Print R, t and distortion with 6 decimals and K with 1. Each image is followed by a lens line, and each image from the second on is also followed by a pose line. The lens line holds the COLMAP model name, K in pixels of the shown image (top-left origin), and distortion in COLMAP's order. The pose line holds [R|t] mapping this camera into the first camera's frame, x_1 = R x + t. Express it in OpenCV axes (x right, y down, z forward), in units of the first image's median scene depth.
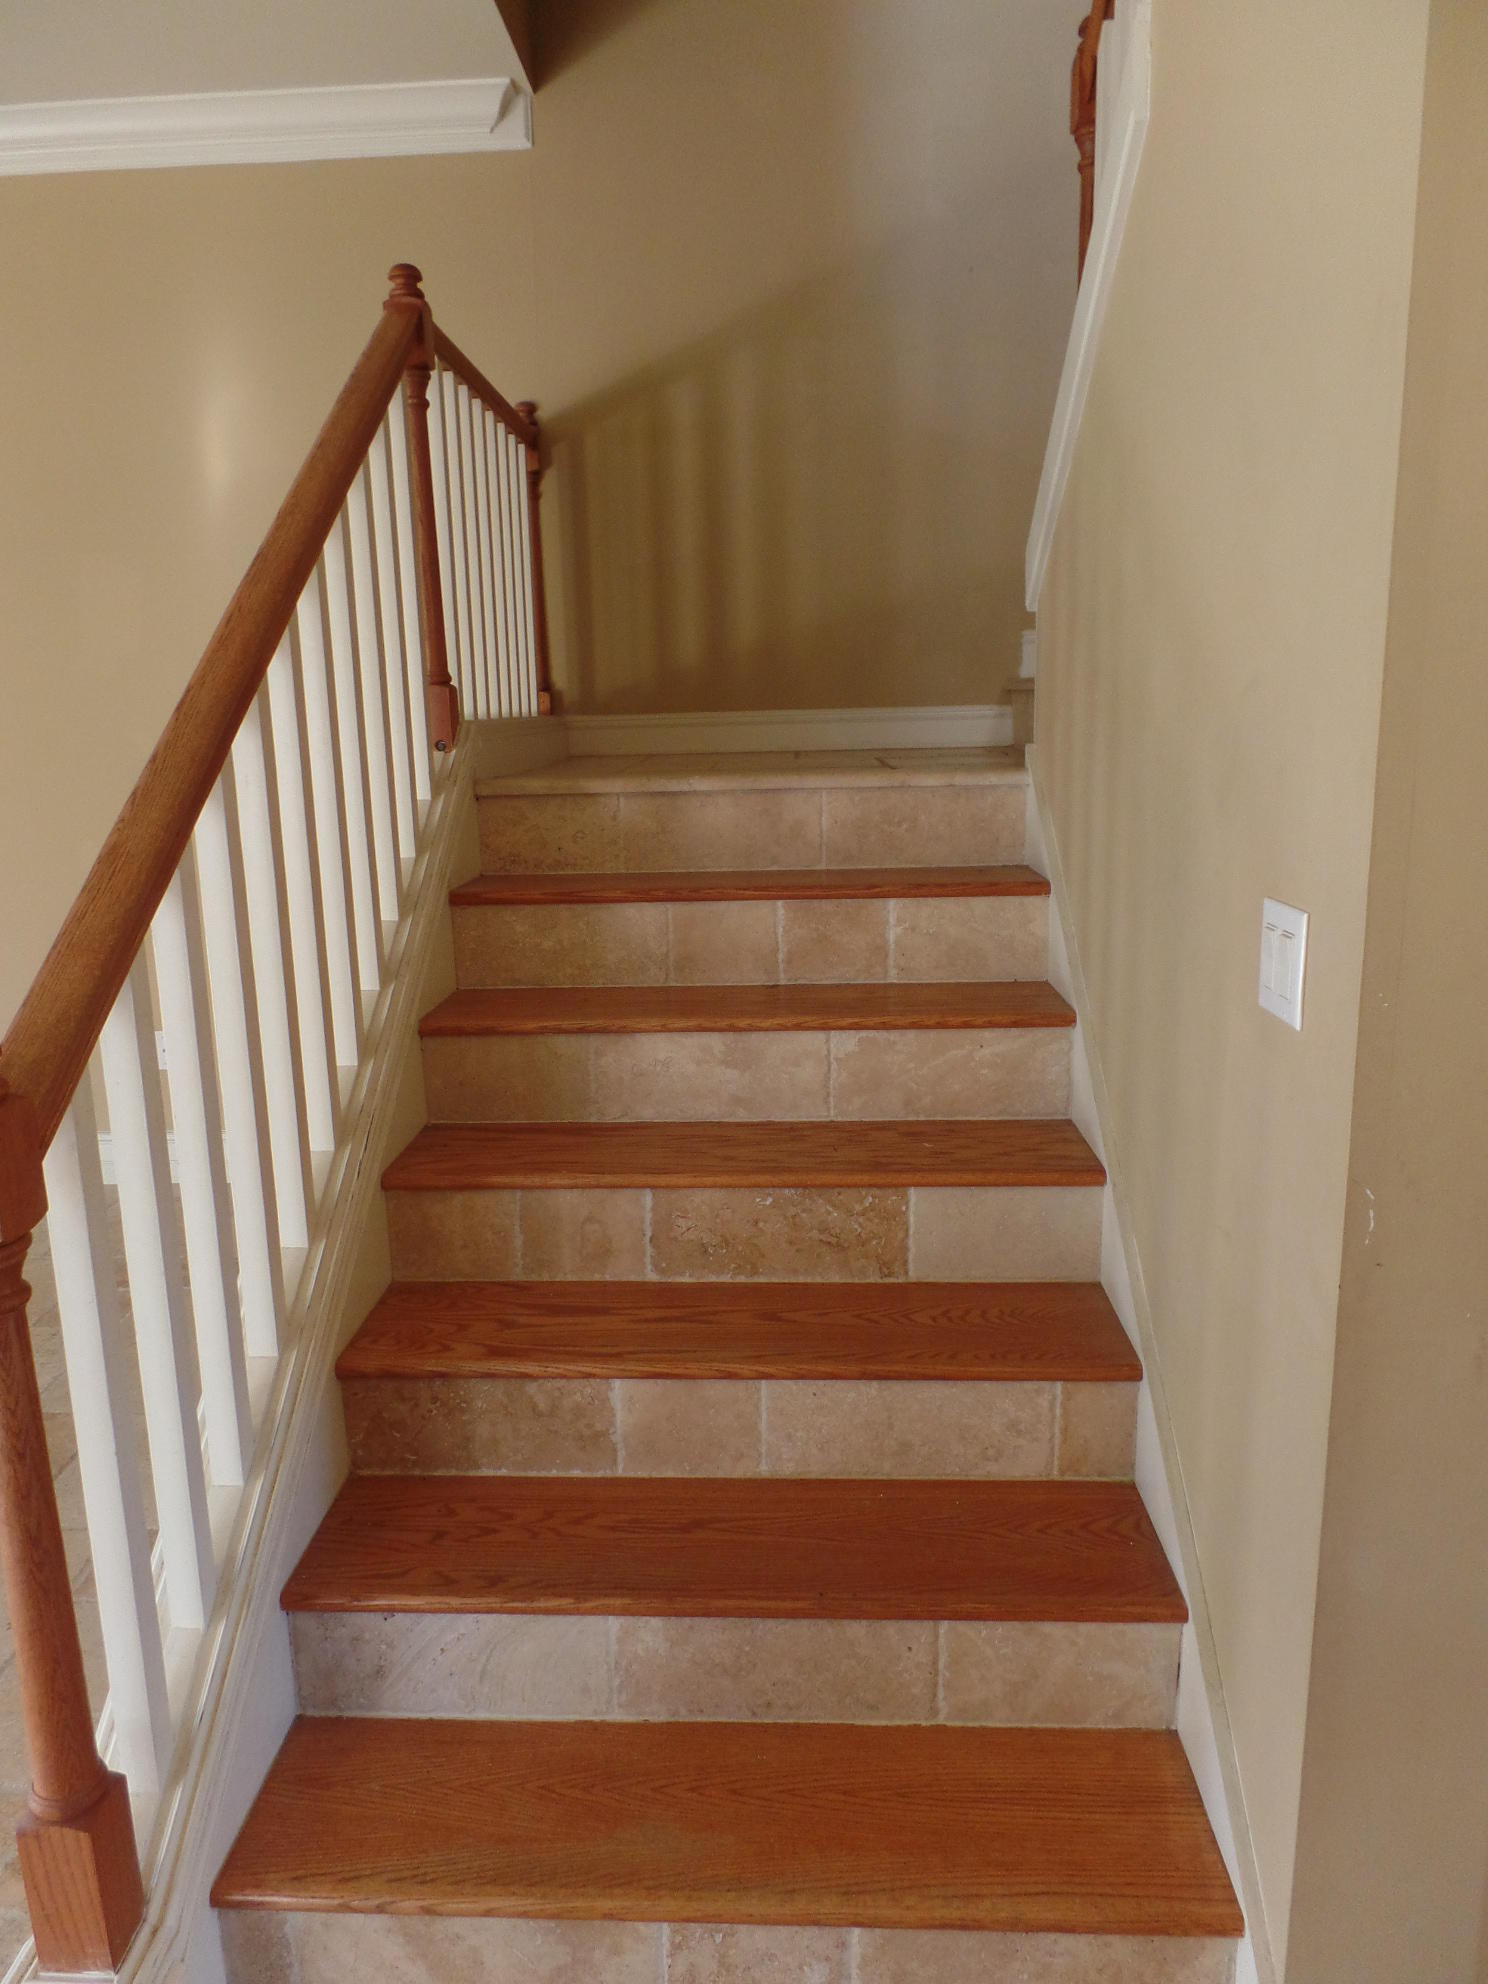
lens RADIAL K [[1357.8, 0, 744.0], [0, 1357.8, 992.0], [0, 0, 1]] dist [-0.012723, 0.003446]
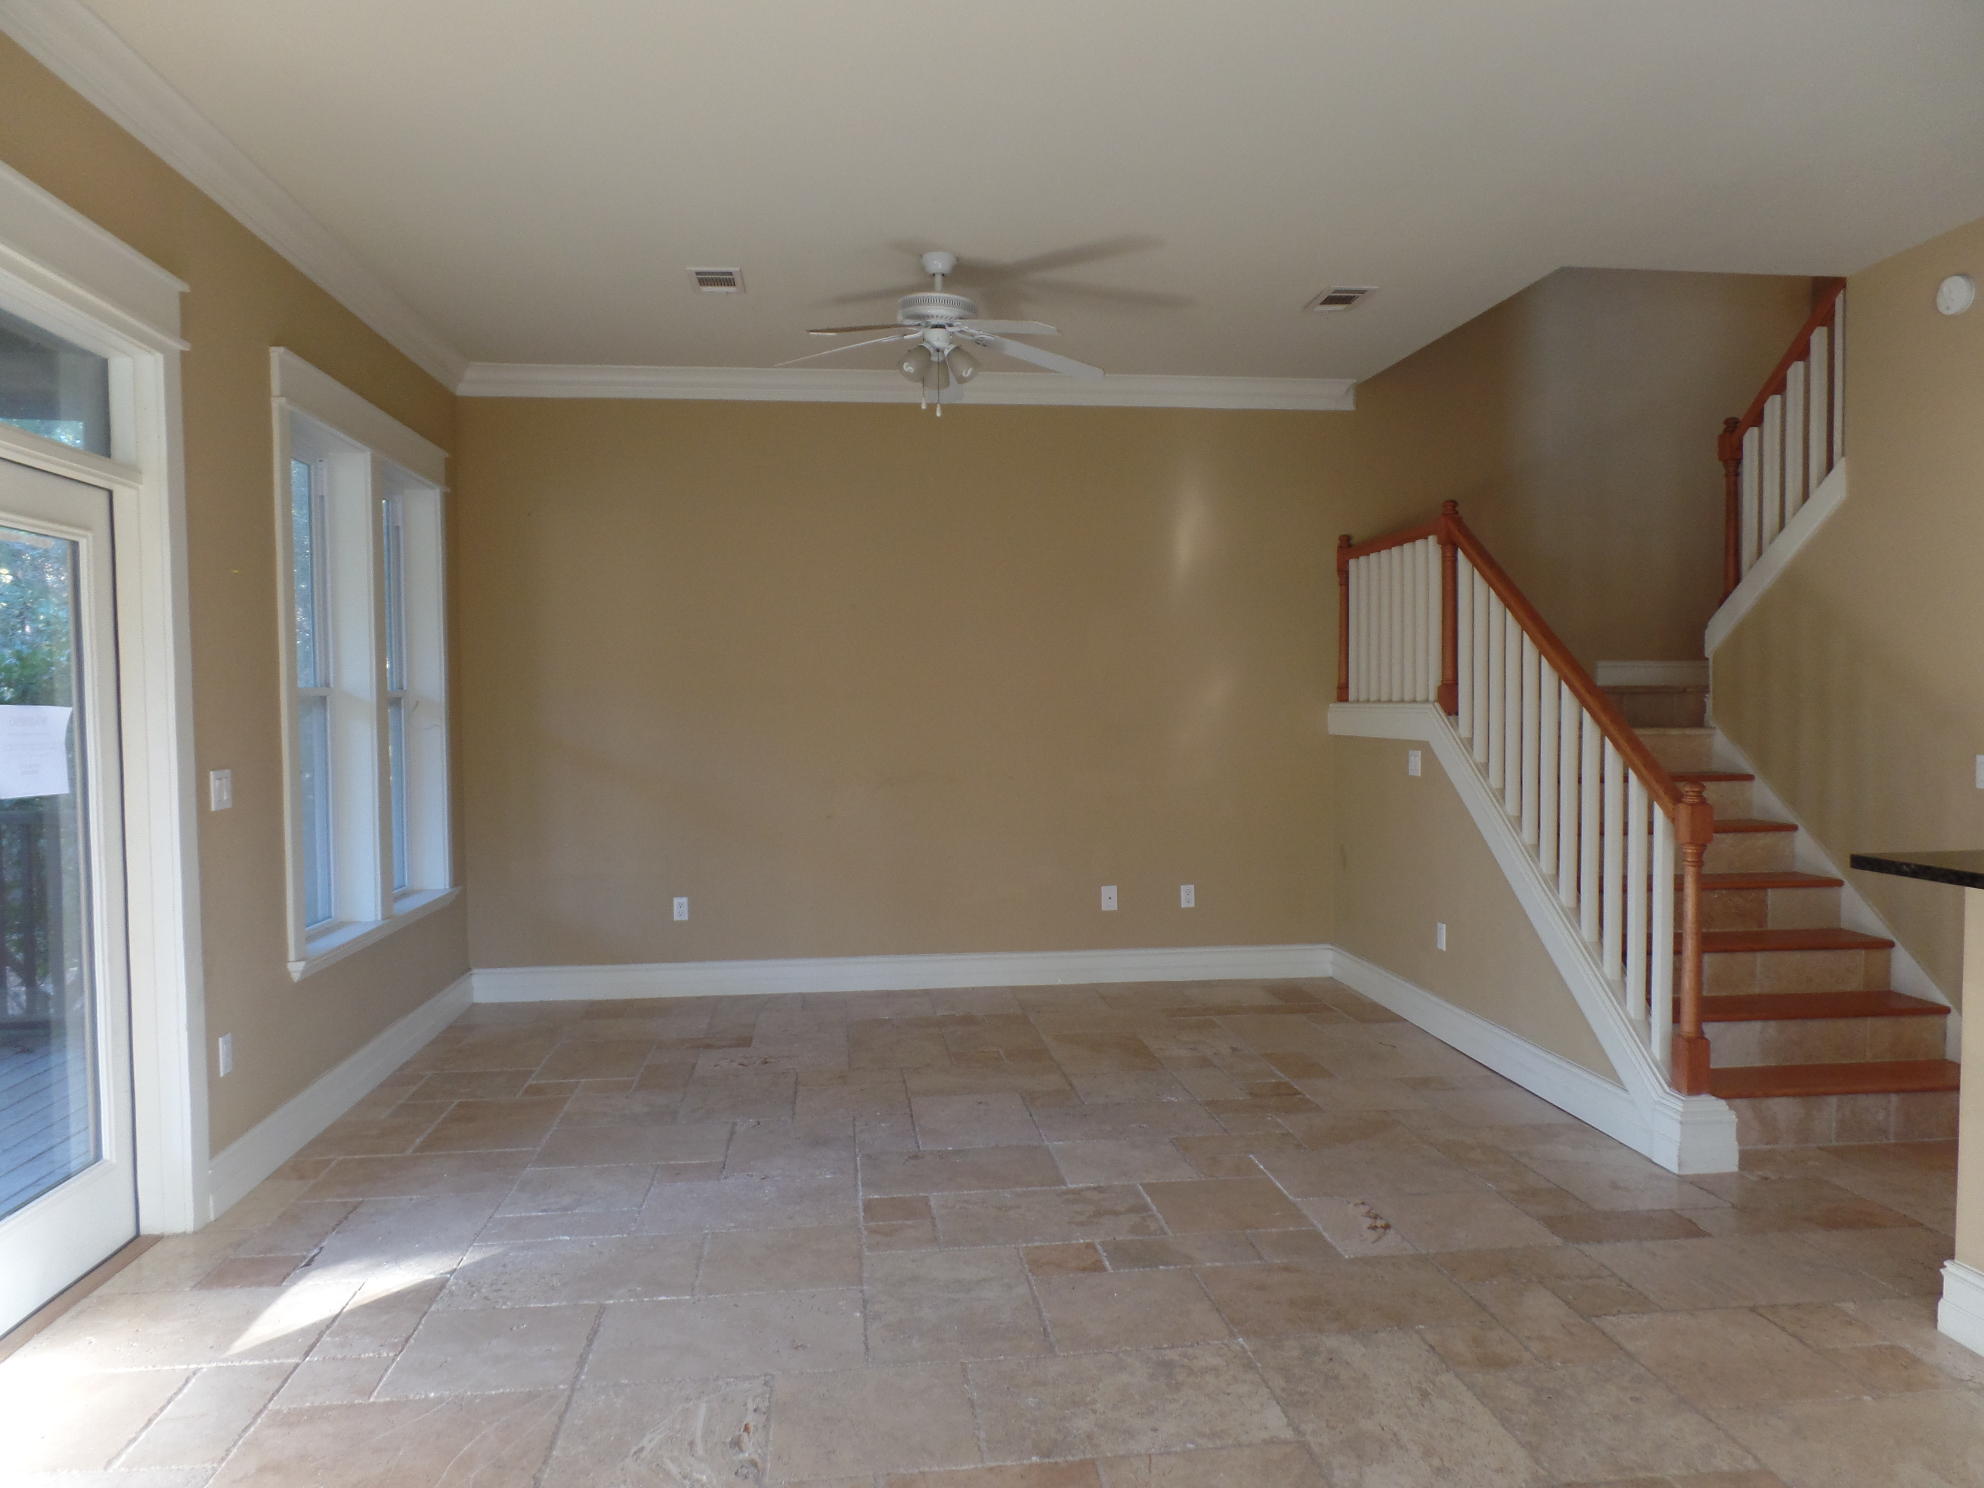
lens RADIAL K [[1357.8, 0, 997.0], [0, 1357.8, 746.8], [0, 0, 1]] dist [-0.012723, 0.003446]
pose [[0.987963, 0.011398, 0.154271, -1.810000], [0.015748, 0.984689, -0.173607, 0.324207], [-0.153888, 0.173946, 0.972657, -1.336493]]
